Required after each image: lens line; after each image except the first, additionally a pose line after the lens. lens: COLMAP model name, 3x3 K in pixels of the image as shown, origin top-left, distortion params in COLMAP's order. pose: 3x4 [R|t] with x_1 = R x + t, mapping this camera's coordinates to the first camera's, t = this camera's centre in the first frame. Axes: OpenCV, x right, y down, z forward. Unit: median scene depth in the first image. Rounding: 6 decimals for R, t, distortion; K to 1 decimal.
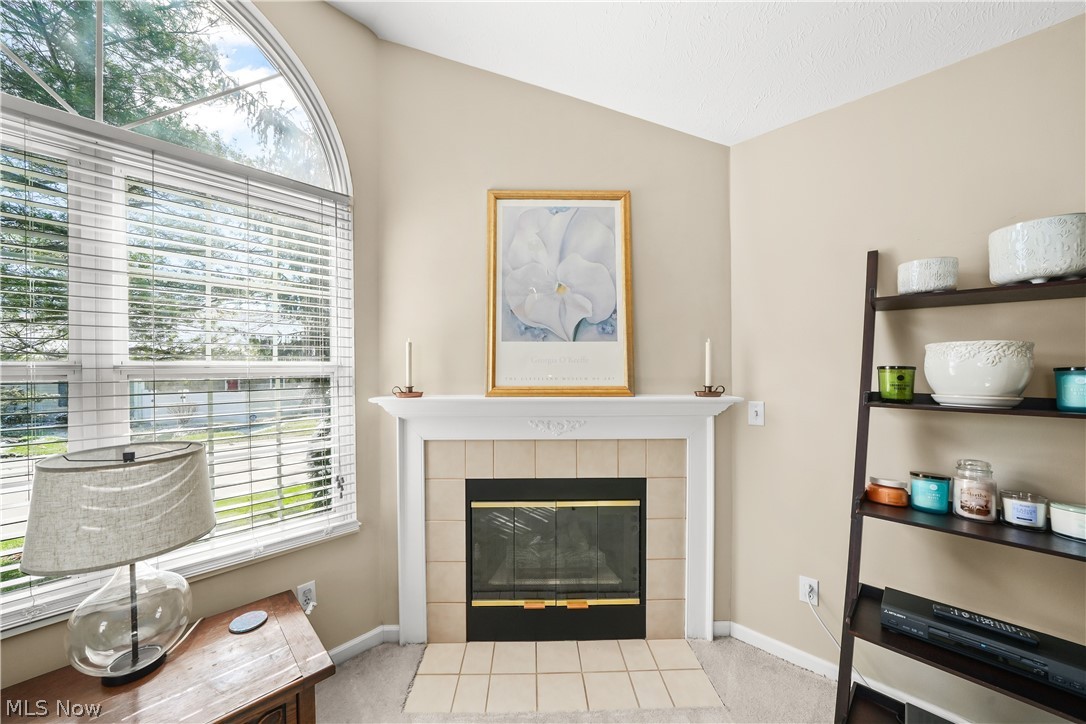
lens RADIAL K [[379.5, 0, 544.1], [0, 379.5, 371.6], [0, 0, 1]] dist [-0.016208, 0.000586]
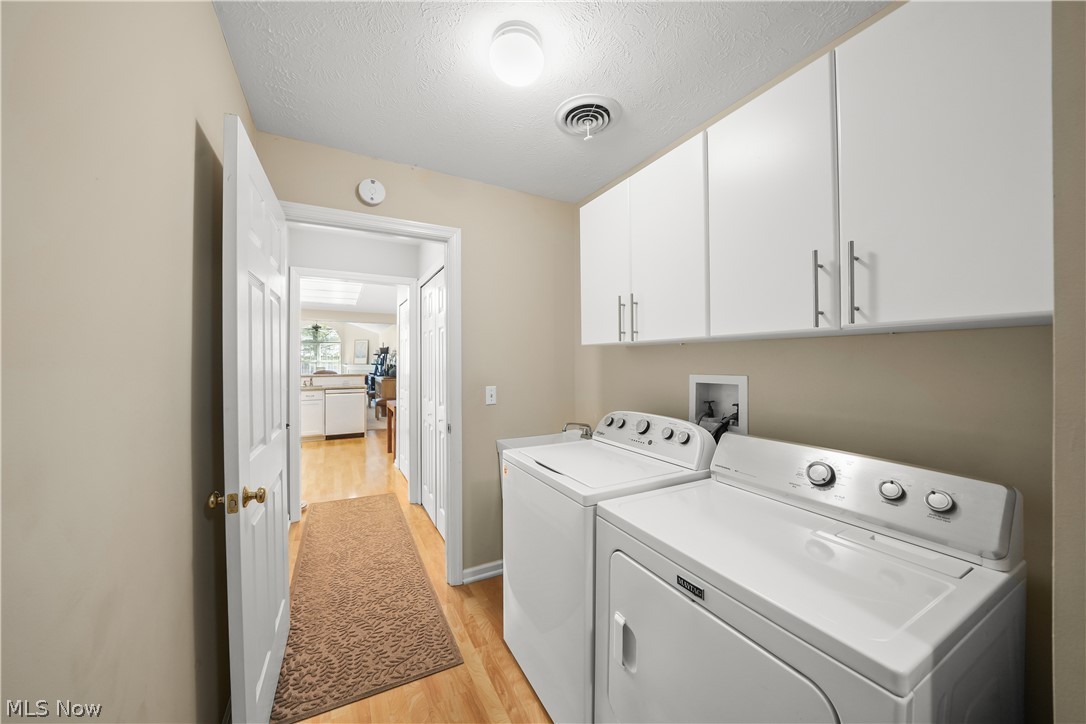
lens RADIAL K [[379.5, 0, 539.0], [0, 379.5, 362.5], [0, 0, 1]] dist [-0.016208, 0.000586]
pose [[0.949927, 0.003334, -0.312453, 6.541241], [-0.006543, 0.999936, -0.009224, 0.070787], [0.312402, 0.010807, 0.949889, -5.871933]]
